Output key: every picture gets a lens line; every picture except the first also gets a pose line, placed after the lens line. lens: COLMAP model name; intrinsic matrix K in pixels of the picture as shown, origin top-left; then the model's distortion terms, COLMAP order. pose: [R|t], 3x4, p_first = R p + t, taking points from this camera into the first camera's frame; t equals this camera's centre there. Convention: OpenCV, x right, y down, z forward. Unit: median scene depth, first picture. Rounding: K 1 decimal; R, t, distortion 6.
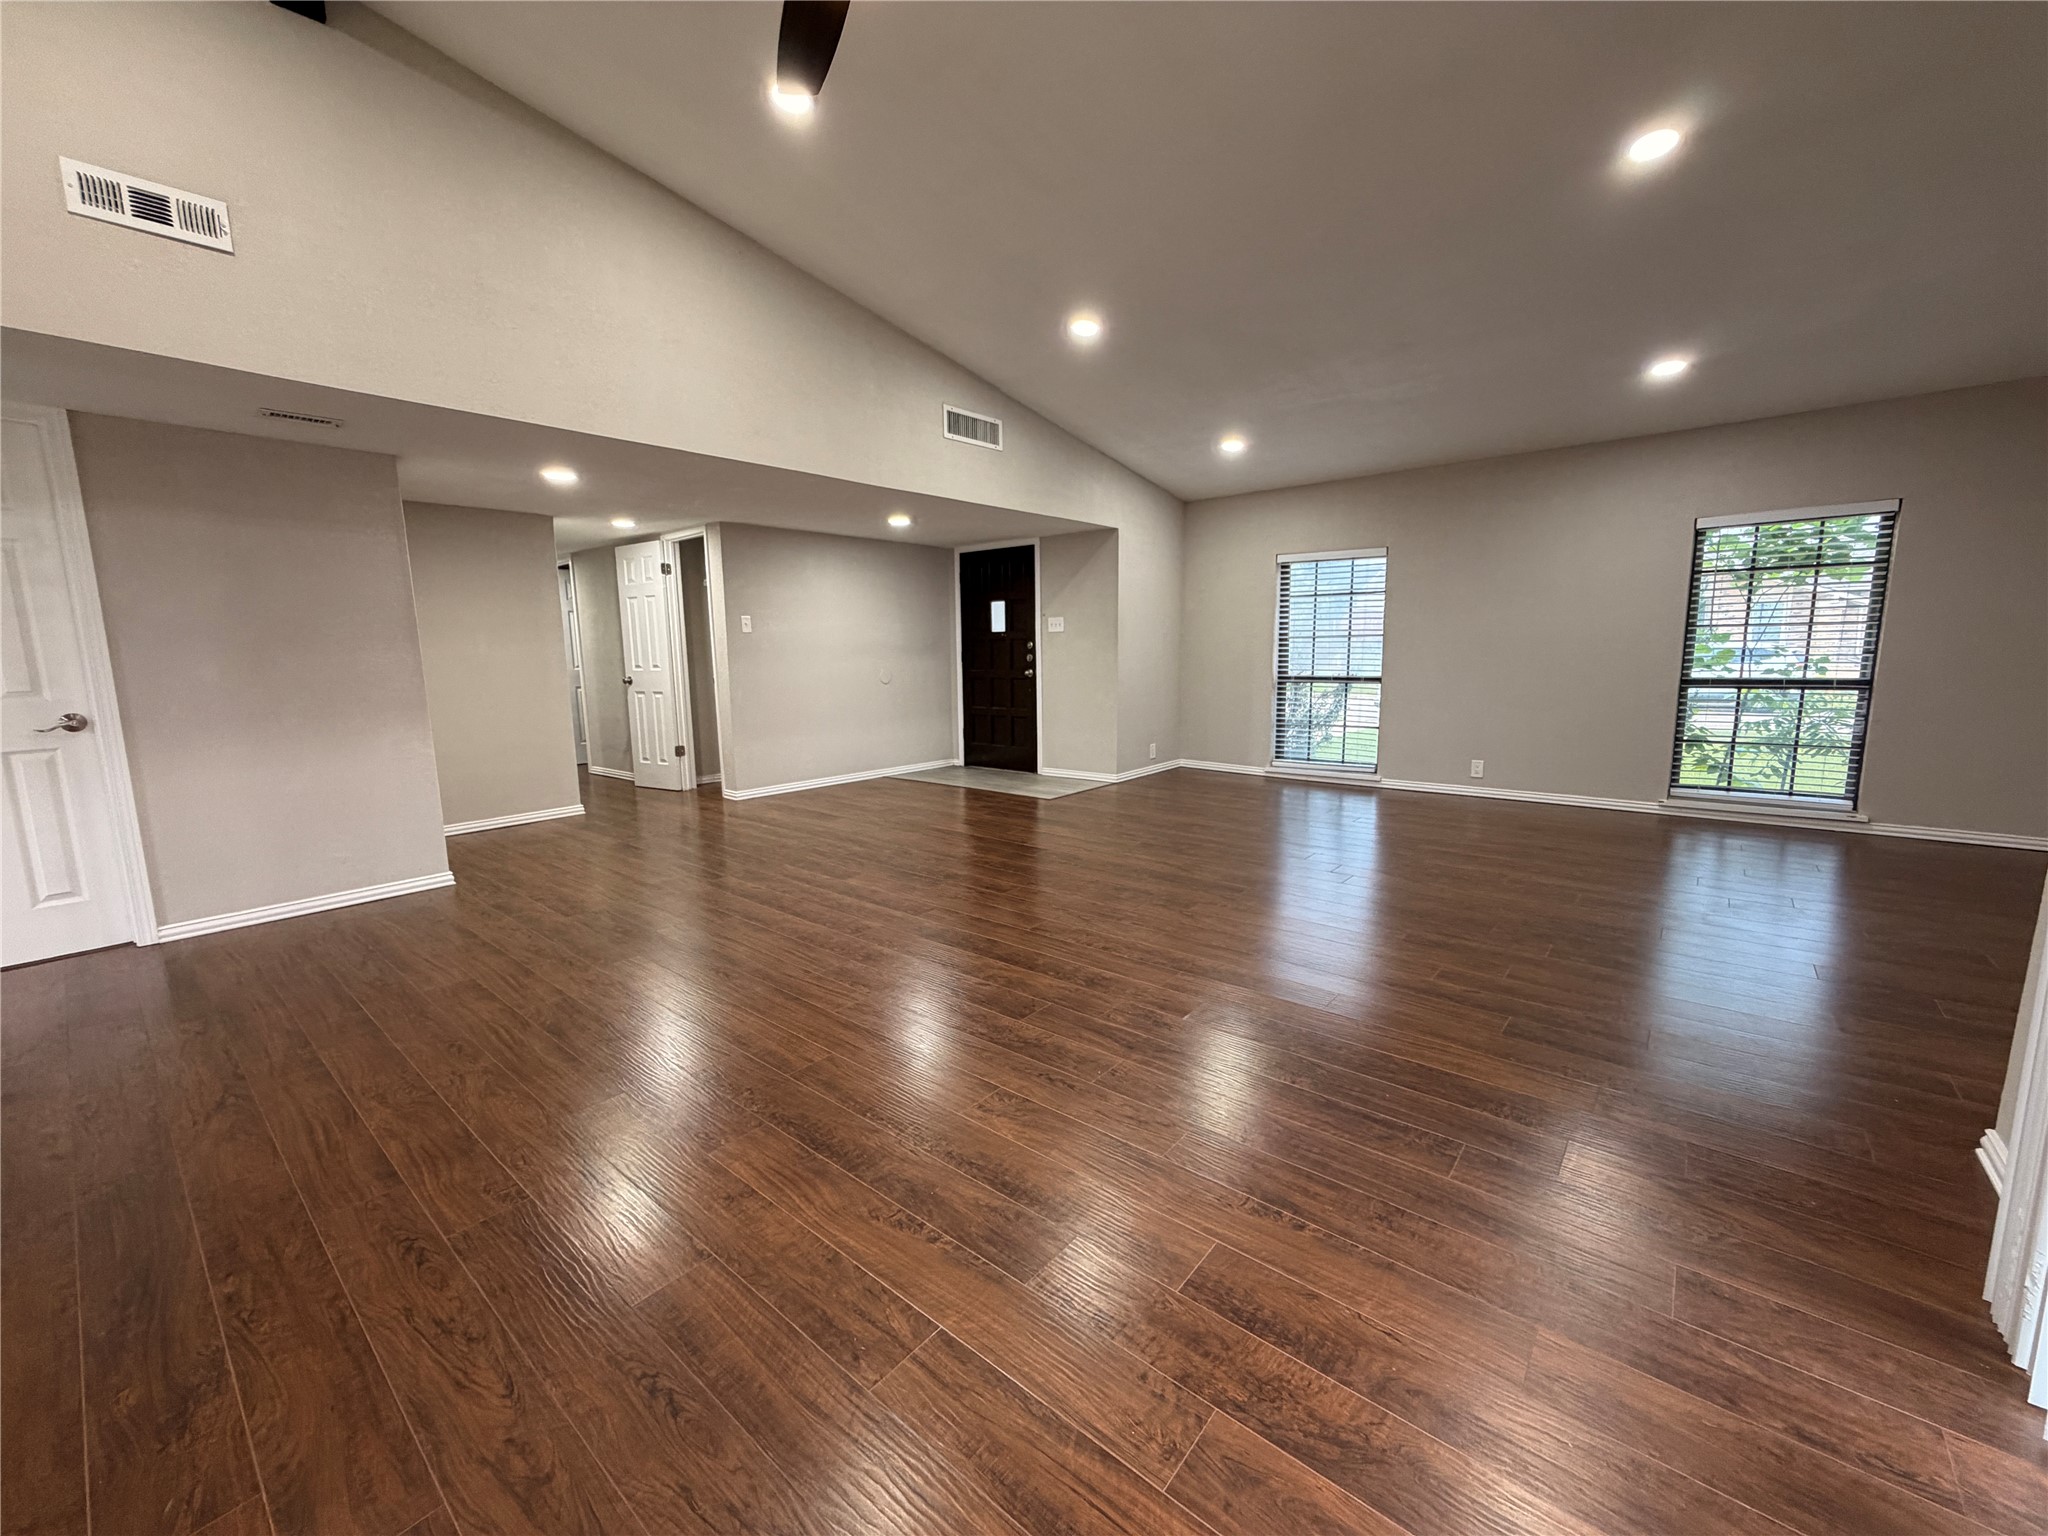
lens RADIAL K [[818.3, 0, 1023.6], [0, 818.3, 766.4], [0, 0, 1]] dist [0.000372, 0.000128]
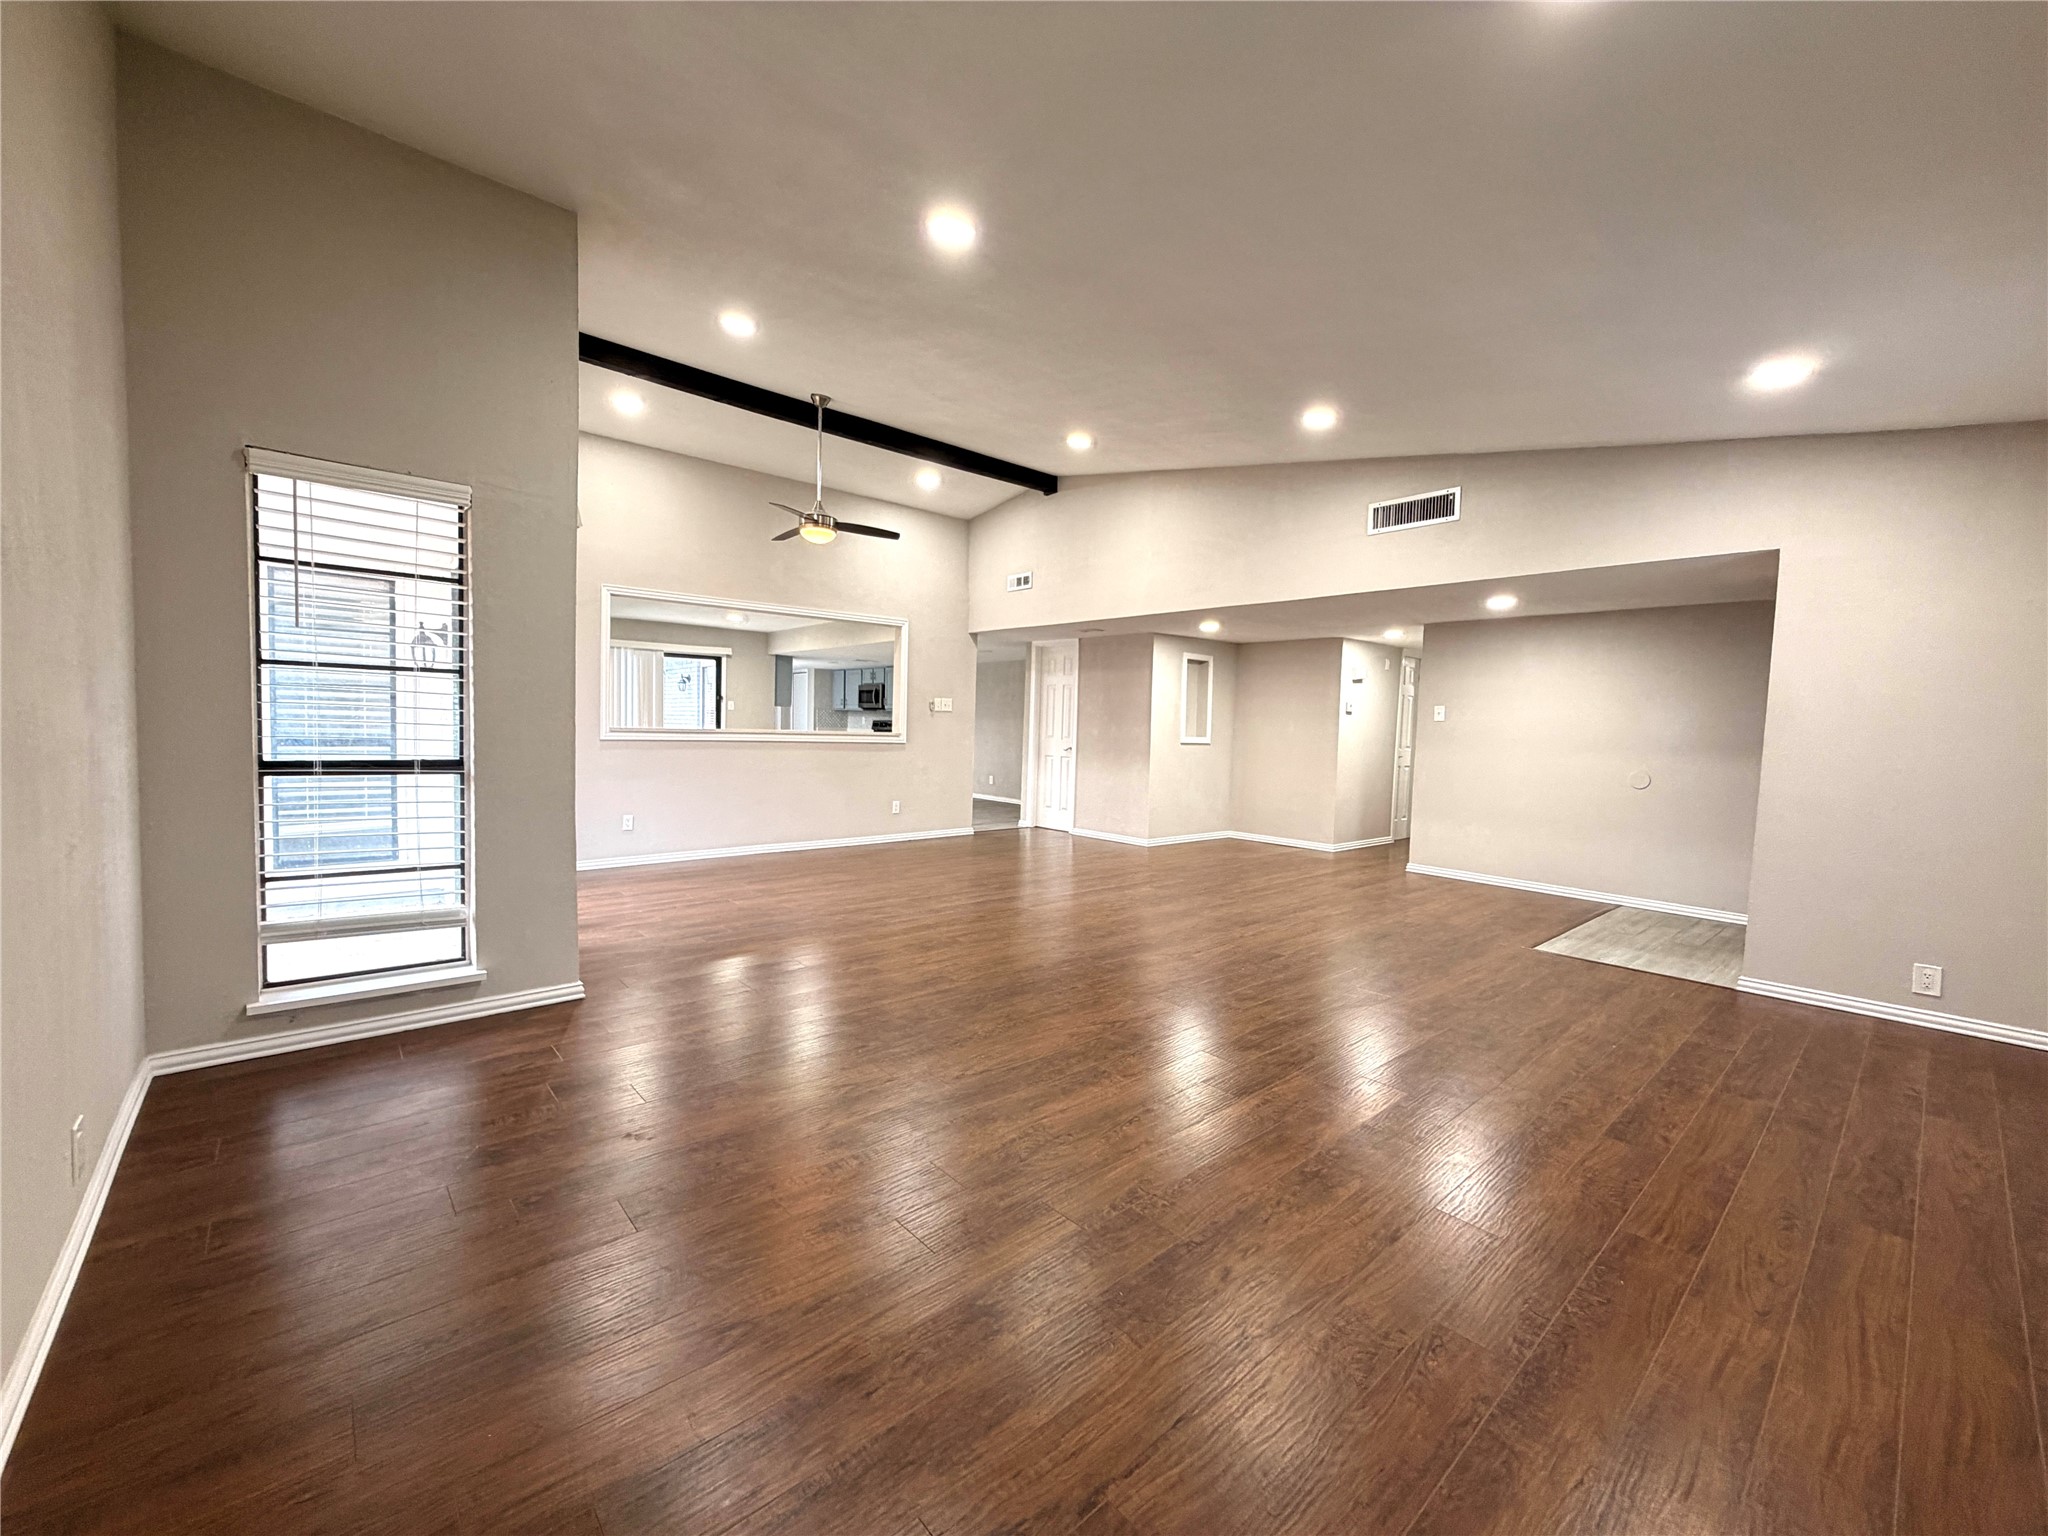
lens RADIAL K [[818.3, 0, 1010.2], [0, 818.3, 766.4], [0, 0, 1]] dist [0.000372, 0.000128]
pose [[-0.161726, 0.064239, -0.984743, 1.280716], [-0.166560, 0.981786, 0.091401, -0.171435], [0.972678, 0.178801, -0.148080, 0.970157]]
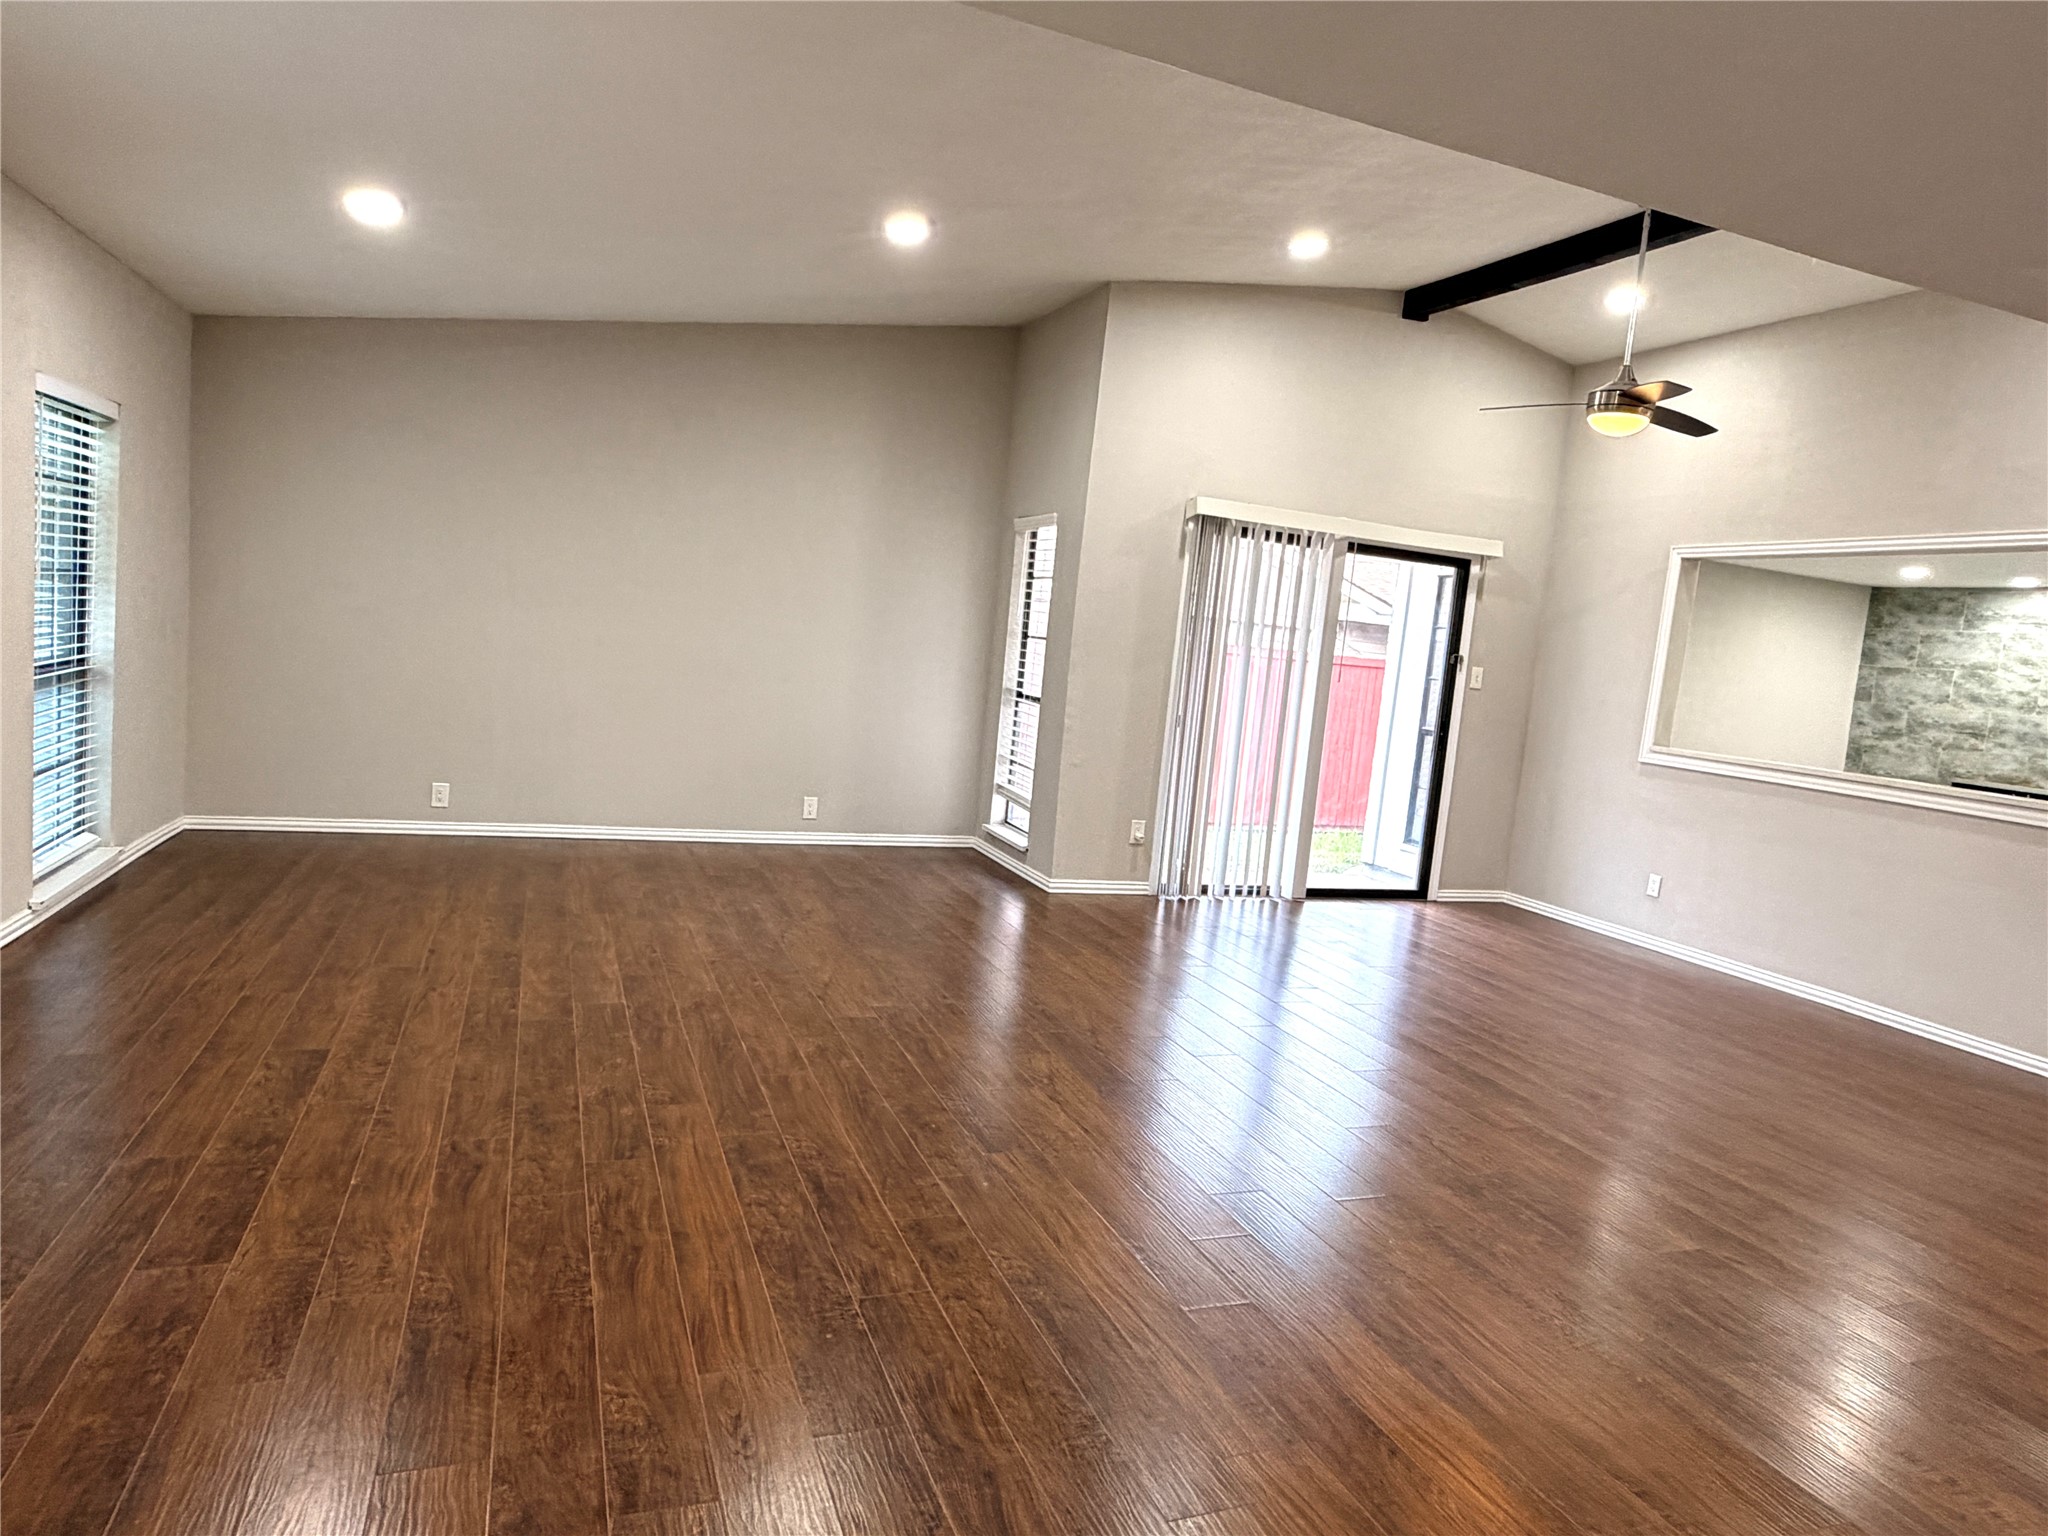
lens RADIAL K [[1234.6, 0, 1017.9], [0, 1234.6, 761.1], [0, 0, 1]] dist [-0.006046, 0.003504]
pose [[-0.869717, -0.118074, 0.479220, -0.189426], [-0.013414, 0.976258, 0.216194, -0.302669], [-0.493369, 0.181599, -0.850652, 1.823139]]
